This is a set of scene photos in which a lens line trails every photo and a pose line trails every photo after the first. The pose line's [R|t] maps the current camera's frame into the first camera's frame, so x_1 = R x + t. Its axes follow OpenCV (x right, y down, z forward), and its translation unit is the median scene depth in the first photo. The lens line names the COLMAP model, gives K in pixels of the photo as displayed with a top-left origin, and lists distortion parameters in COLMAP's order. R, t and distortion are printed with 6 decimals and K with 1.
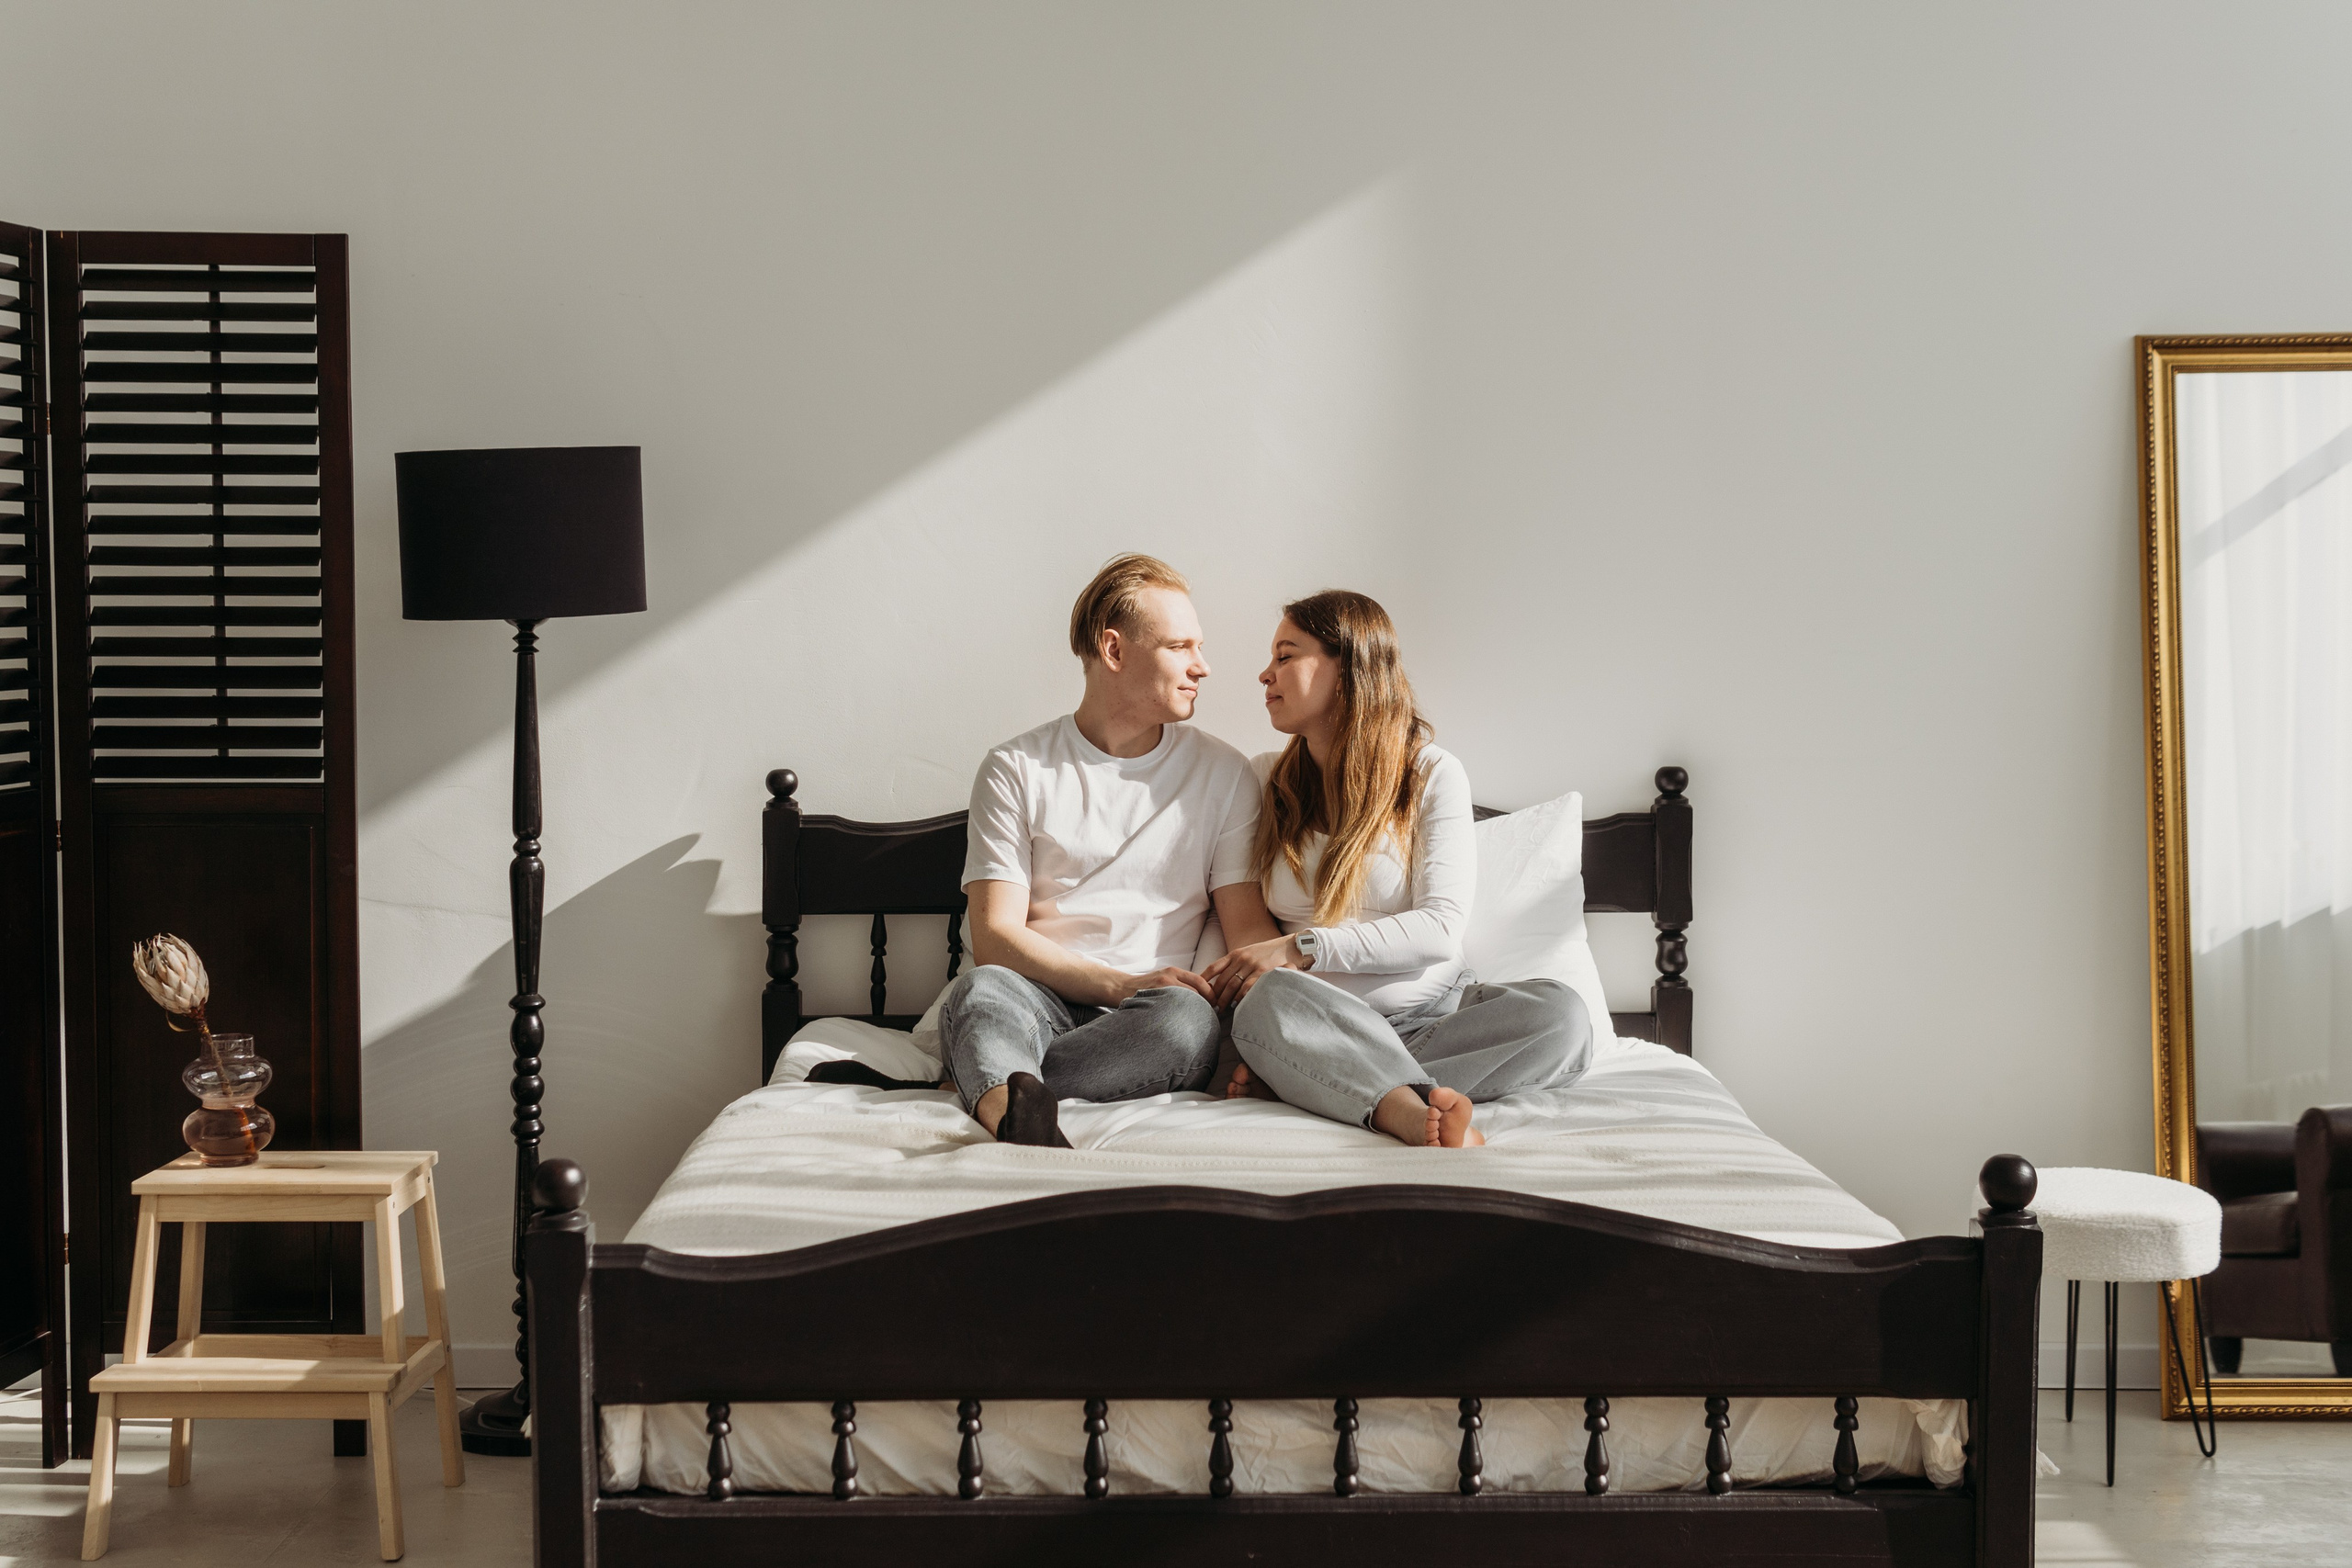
lens RADIAL K [[3206.9, 0, 1164.7], [0, 3206.9, 775.7], [0, 0, 1]] dist [0.034163, 0.000000]
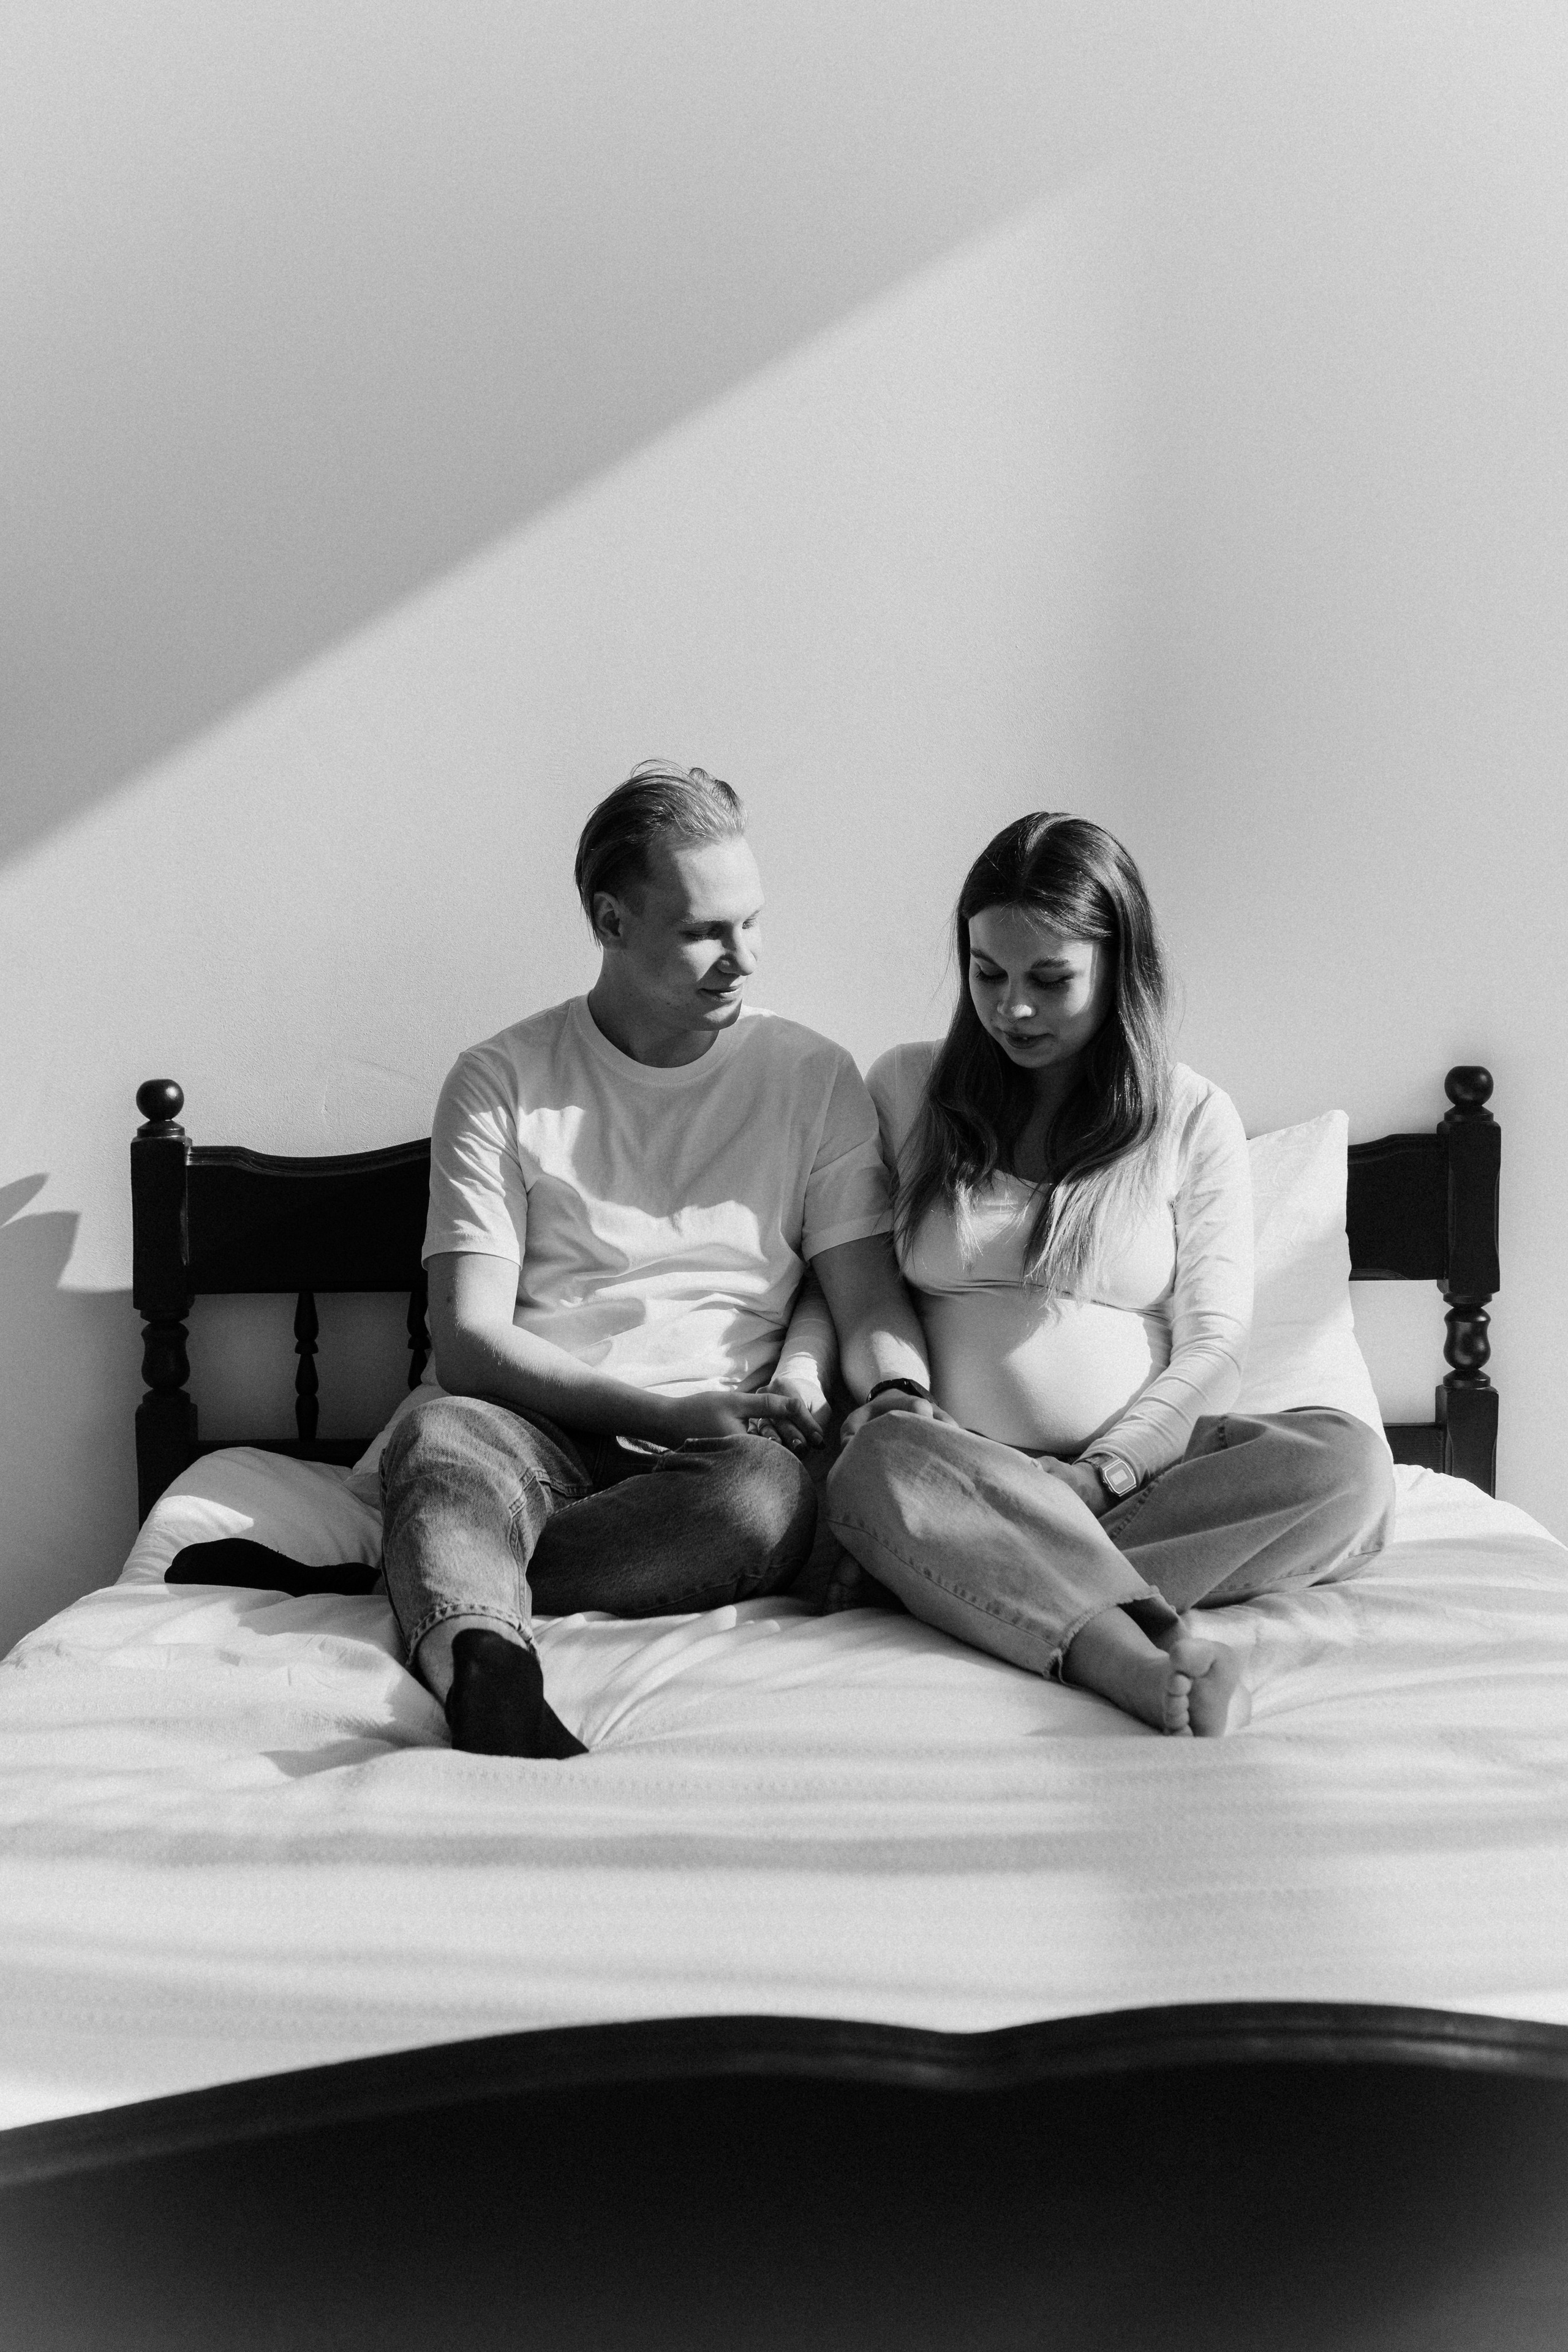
lens RADIAL K [[3207.2, 0, 775.2], [0, 3207.2, 1183.3], [0, 0, 1]] dist [0.034163, 0.000000]
pose [[0.999890, -0.008062, 0.012466, 0.002114], [0.007480, 0.998912, 0.046035, -0.011184], [-0.012824, -0.045937, 0.998862, 0.342237]]
